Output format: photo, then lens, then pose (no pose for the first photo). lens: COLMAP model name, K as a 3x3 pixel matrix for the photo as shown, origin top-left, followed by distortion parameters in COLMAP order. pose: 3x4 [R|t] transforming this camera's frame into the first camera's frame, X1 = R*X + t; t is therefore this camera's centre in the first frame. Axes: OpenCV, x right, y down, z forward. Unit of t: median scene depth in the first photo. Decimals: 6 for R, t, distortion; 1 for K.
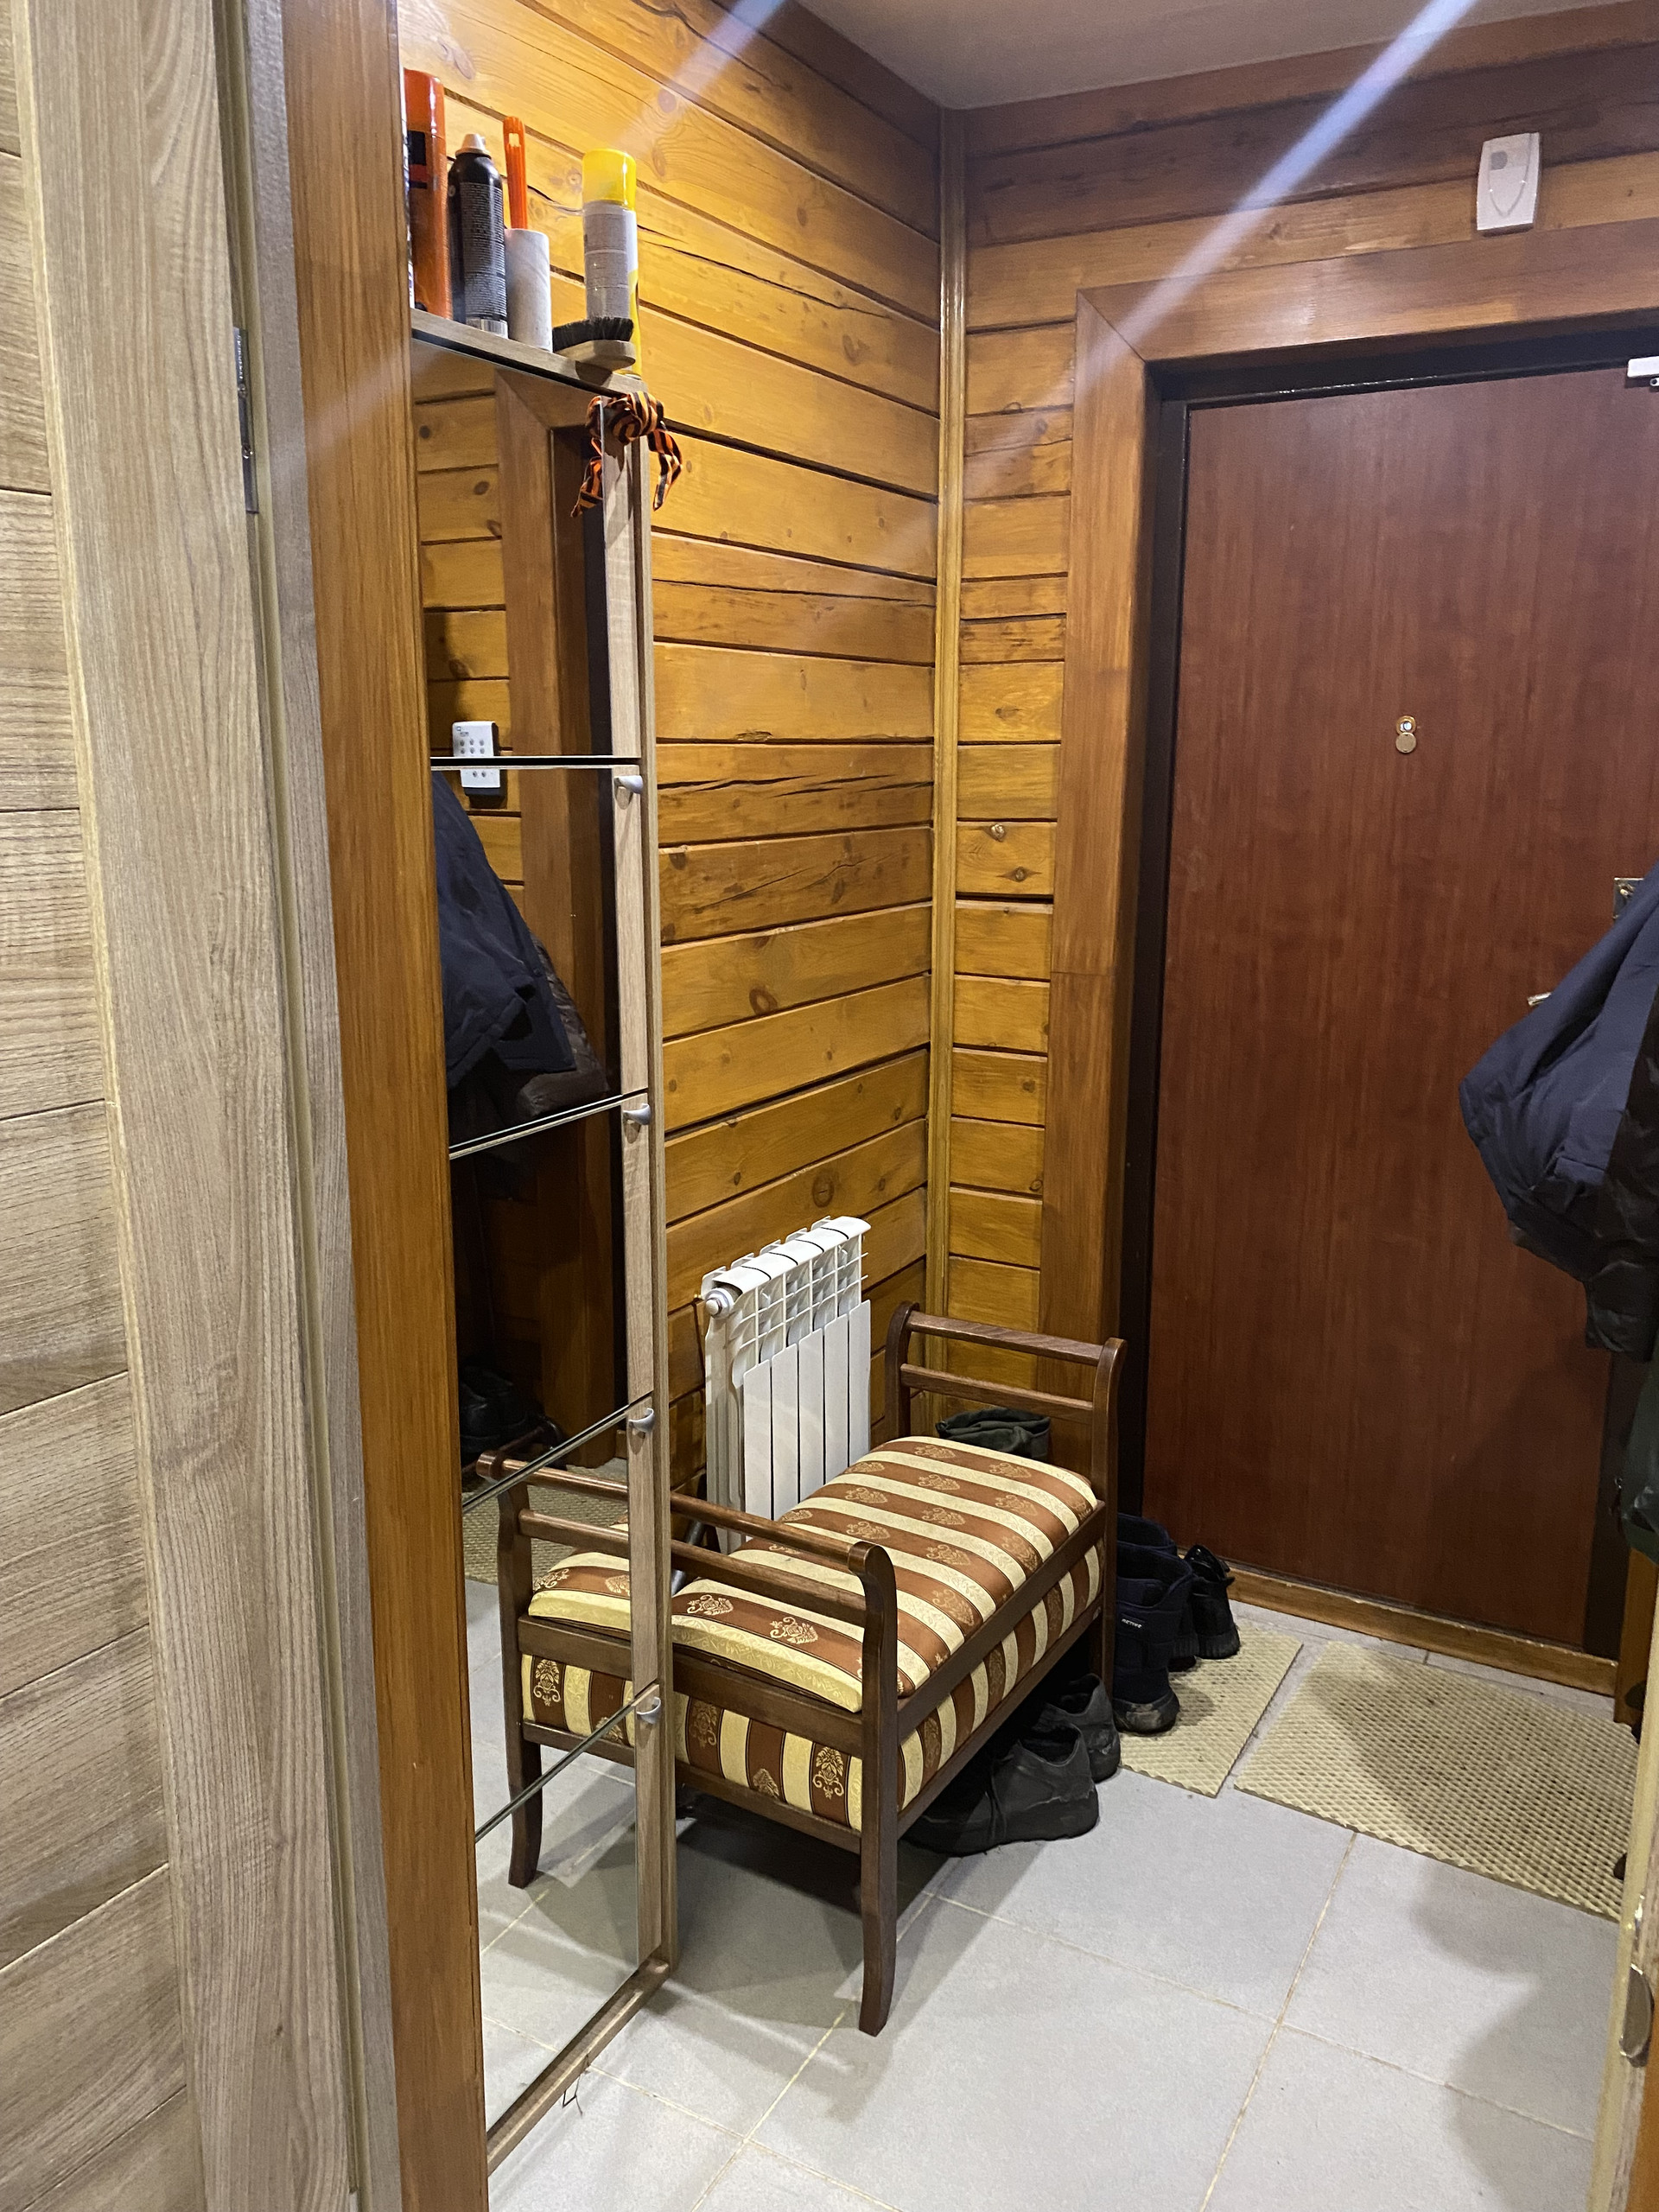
lens RADIAL K [[1657.6, 0, 829.5], [0, 1657.6, 1106.0], [0, 0, 1]] dist [0.046409, -0.090530]
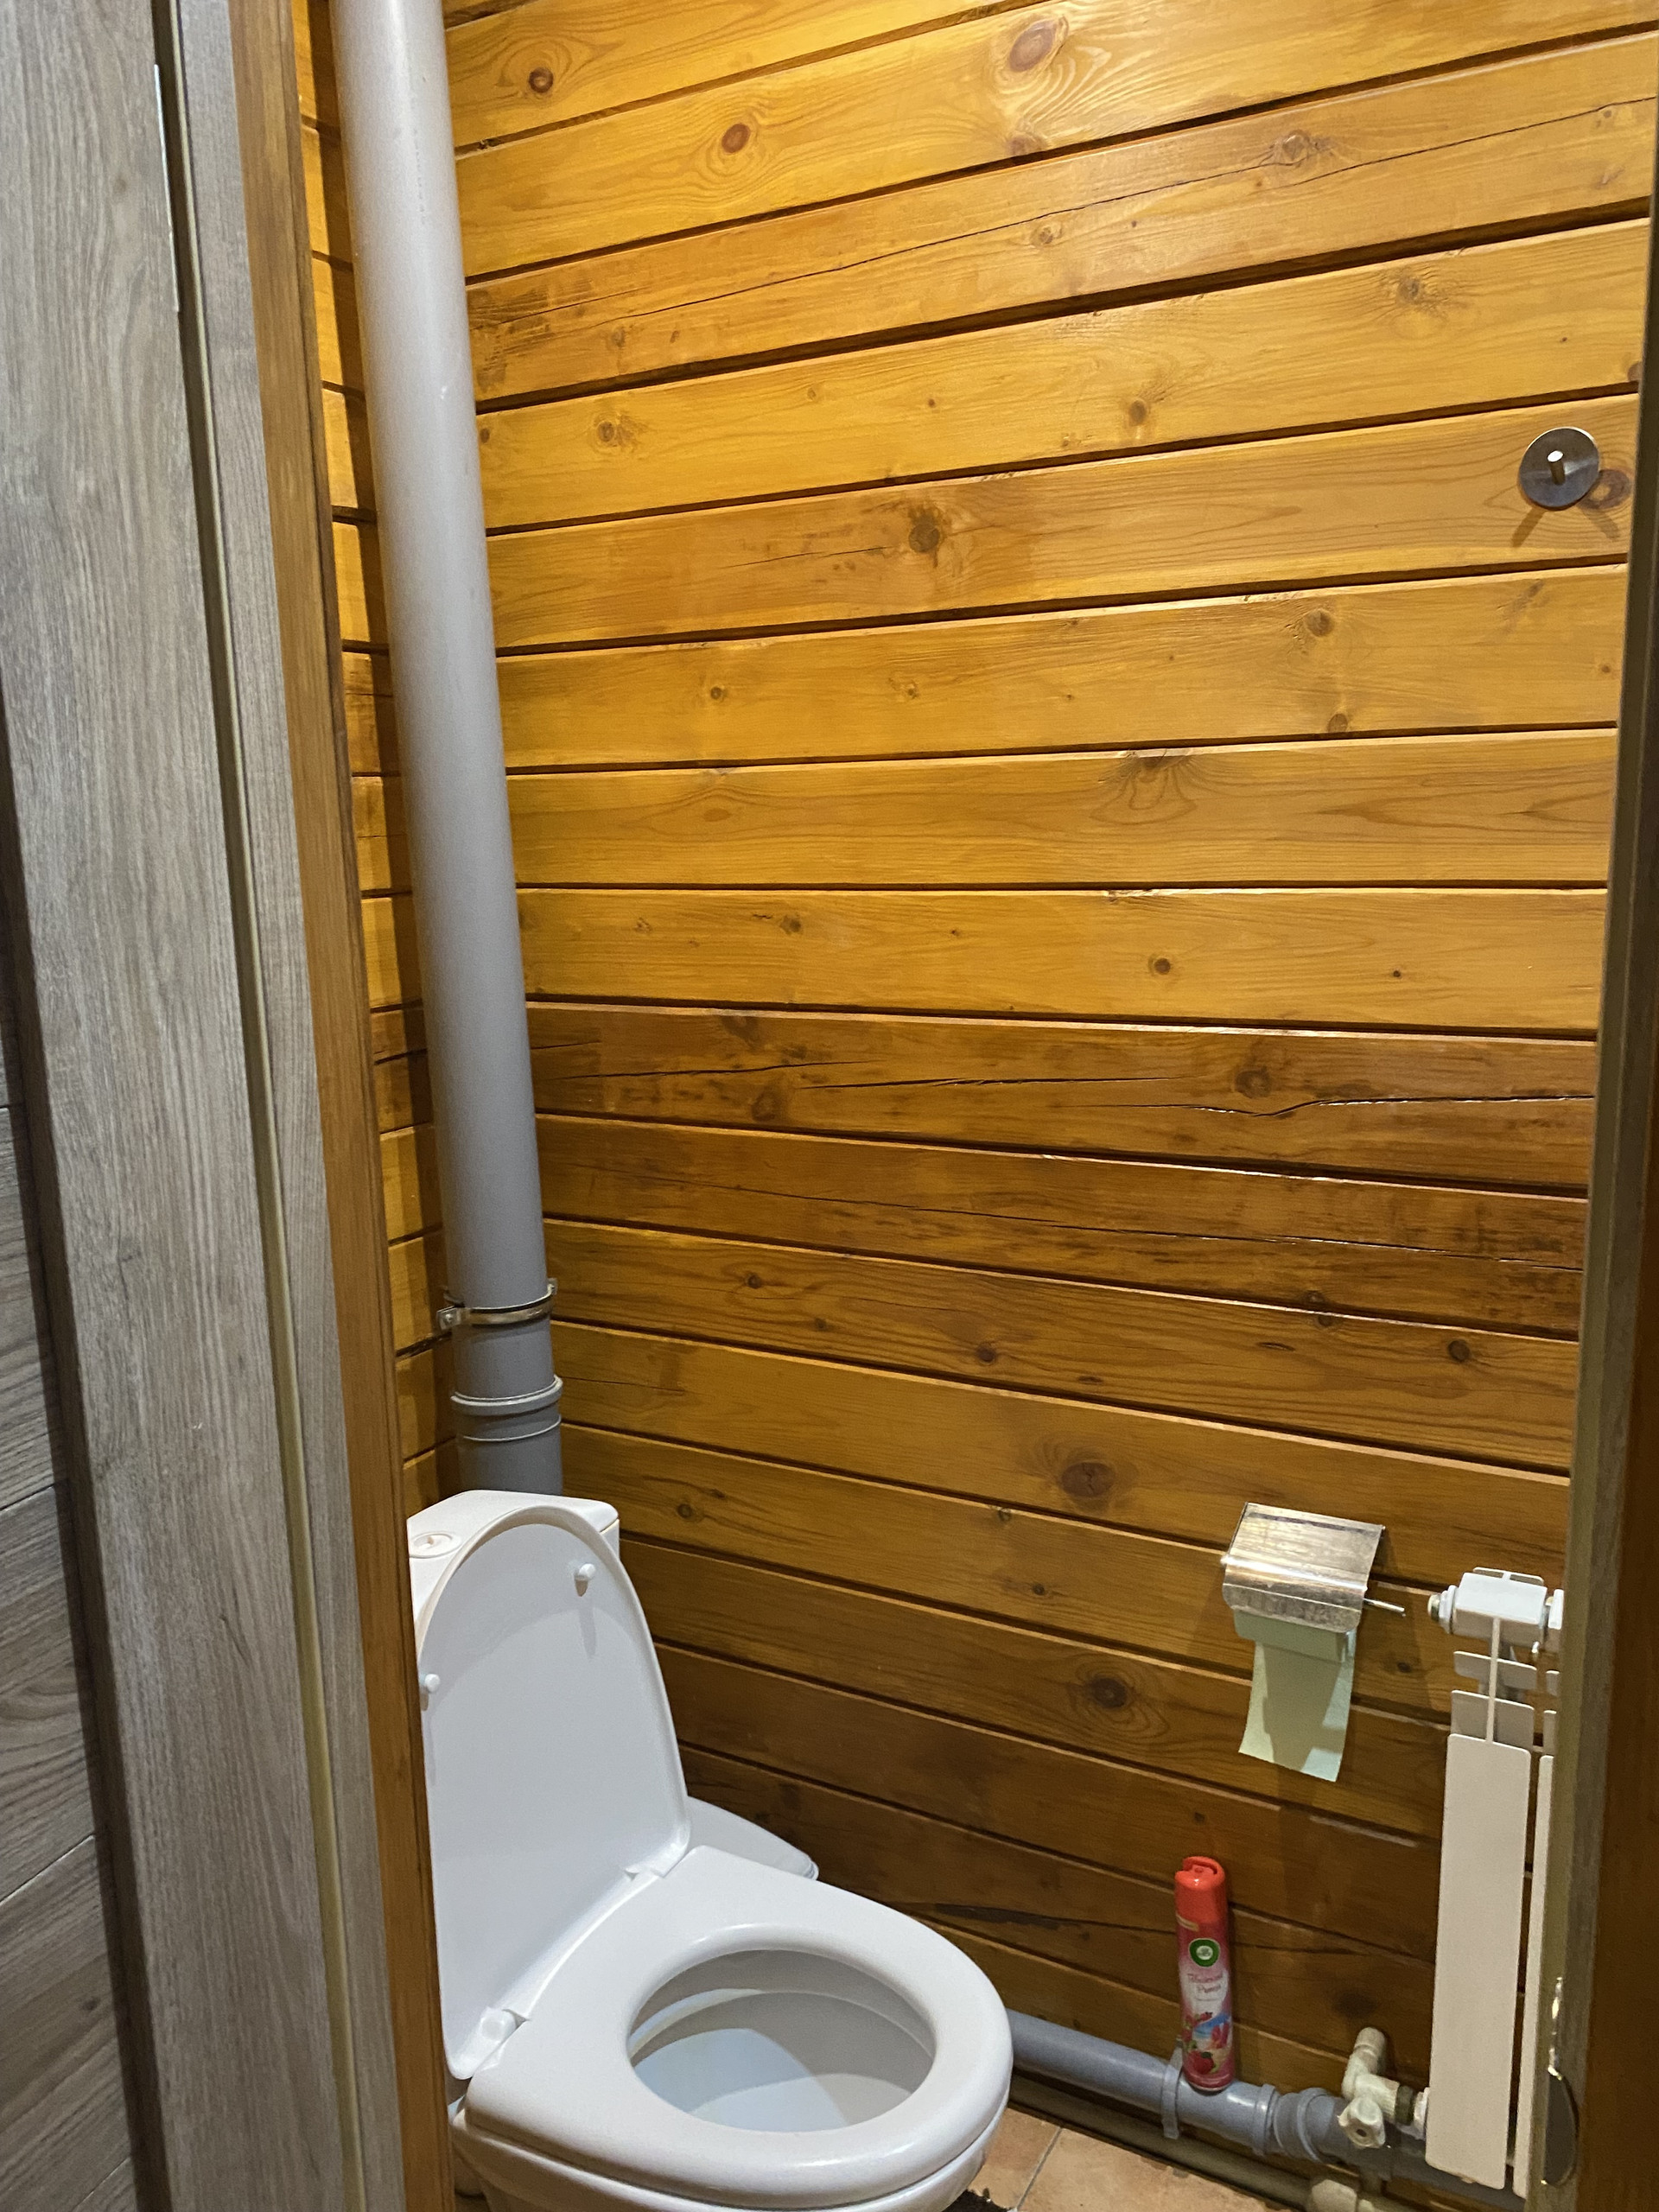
lens RADIAL K [[1657.6, 0, 829.5], [0, 1657.6, 1106.0], [0, 0, 1]] dist [0.046409, -0.090530]
pose [[0.999226, -0.035834, 0.016214, -0.067149], [0.036362, 0.998776, -0.033534, 0.074393], [-0.014993, 0.034098, 0.999306, 0.231949]]
